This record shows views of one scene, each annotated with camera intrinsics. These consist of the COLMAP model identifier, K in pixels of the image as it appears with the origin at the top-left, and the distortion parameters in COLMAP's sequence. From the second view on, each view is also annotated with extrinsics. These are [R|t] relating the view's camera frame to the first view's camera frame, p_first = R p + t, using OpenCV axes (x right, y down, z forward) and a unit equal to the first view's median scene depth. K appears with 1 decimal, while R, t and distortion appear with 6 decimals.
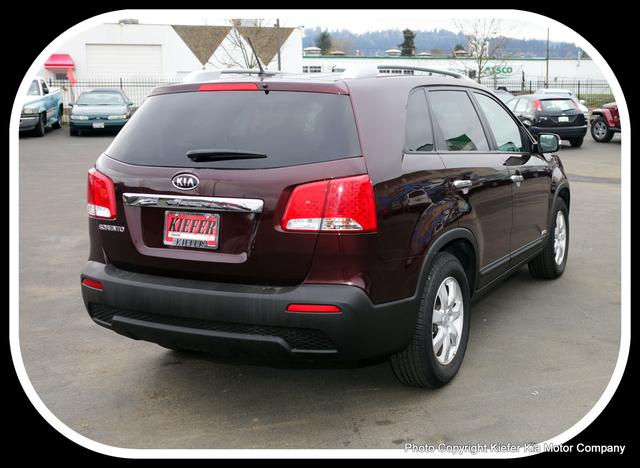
lens RADIAL K [[819.7, 0, 320.4], [0, 819.7, 190.8], [0, 0, 1]] dist [-0.005385, -0.019536]
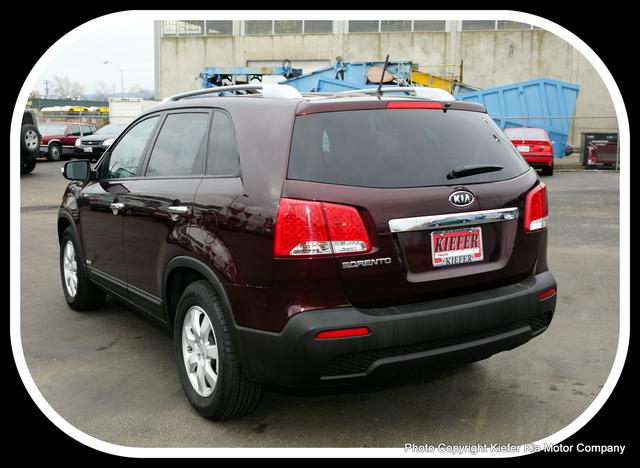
lens RADIAL K [[845.0, 0, 320.0], [0, 845.0, 234.0], [0, 0, 1]] dist [-0.002282, 0.004879]
pose [[0.477258, -0.111140, 0.871707, -1.142337], [0.101974, 0.992273, 0.070681, -0.058200], [-0.872827, 0.055159, 0.484903, 0.643628]]
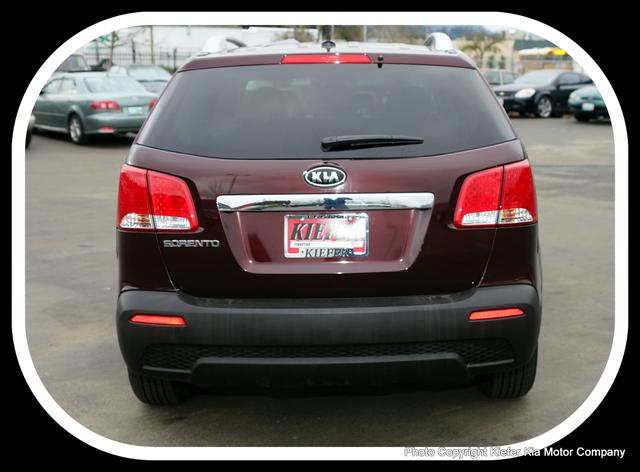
lens RADIAL K [[1054.0, 0, 293.7], [0, 1054.0, 212.8], [0, 0, 1]] dist [-0.015556, 0.027714]
pose [[0.896157, -0.058312, 0.439889, -0.642282], [0.050151, 0.998286, 0.030165, -0.008244], [-0.440894, -0.004972, 0.897546, 0.082811]]
